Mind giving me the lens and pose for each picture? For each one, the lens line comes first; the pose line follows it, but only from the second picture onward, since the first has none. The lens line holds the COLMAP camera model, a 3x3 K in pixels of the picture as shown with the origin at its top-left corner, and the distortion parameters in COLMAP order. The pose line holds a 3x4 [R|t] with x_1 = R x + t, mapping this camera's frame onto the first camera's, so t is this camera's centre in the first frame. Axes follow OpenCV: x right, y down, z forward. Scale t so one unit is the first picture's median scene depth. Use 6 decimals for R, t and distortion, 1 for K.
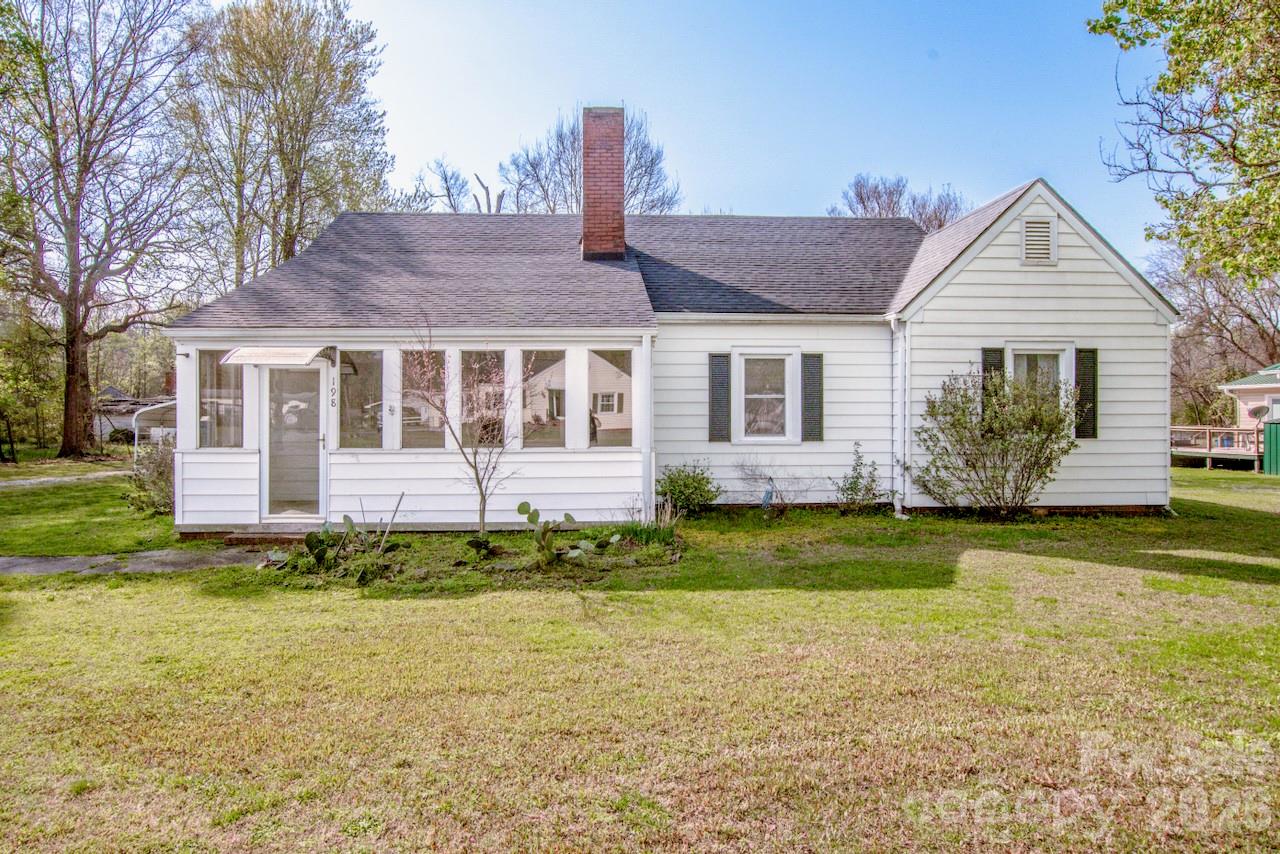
lens RADIAL K [[743.3, 0, 640.0], [0, 743.3, 427.0], [0, 0, 1]] dist [0.001032, 0.000344]
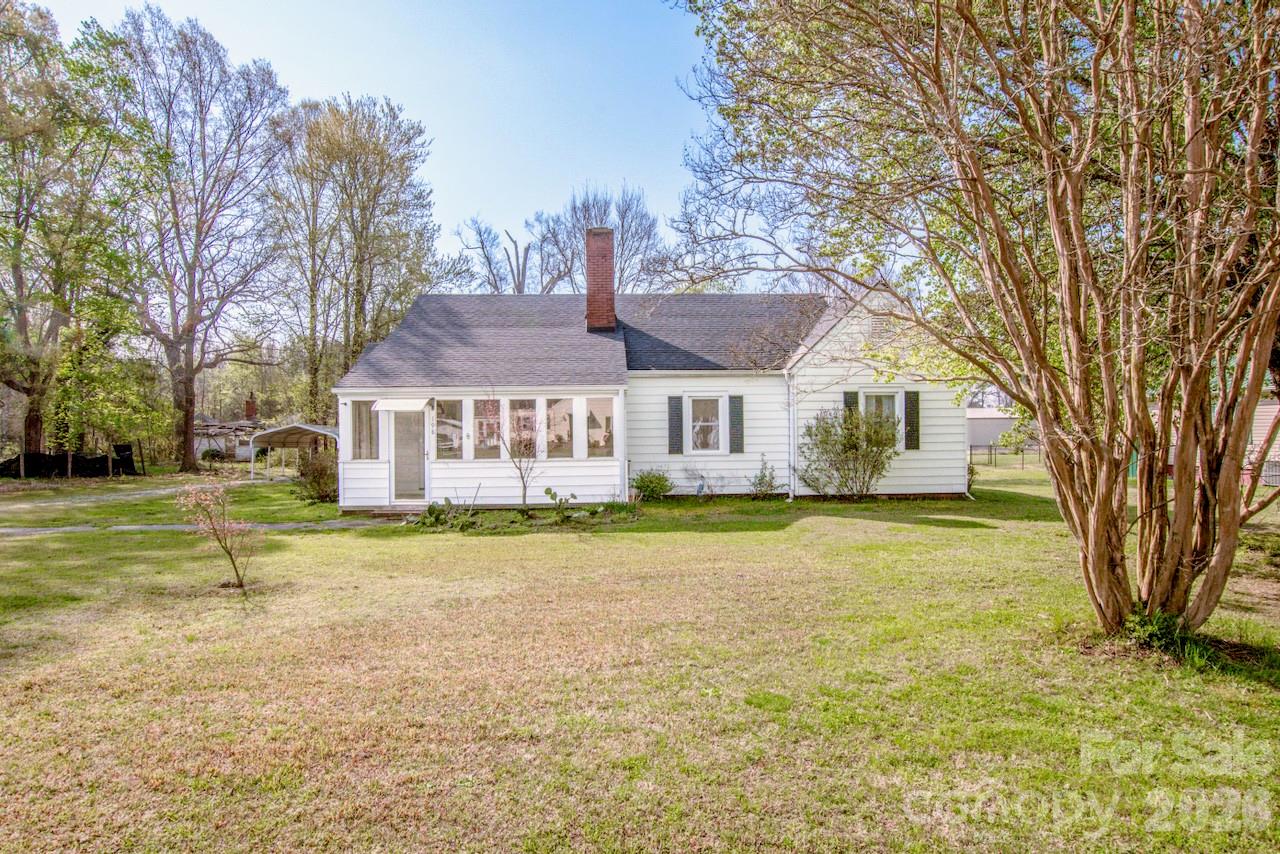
lens RADIAL K [[722.6, 0, 635.6], [0, 722.6, 465.6], [0, 0, 1]] dist [0.043792, 0.000008]
pose [[0.999274, -0.007243, -0.037396, 0.085822], [0.008379, 0.999506, 0.030297, -0.002518], [0.037158, -0.030588, 0.998841, -0.524060]]
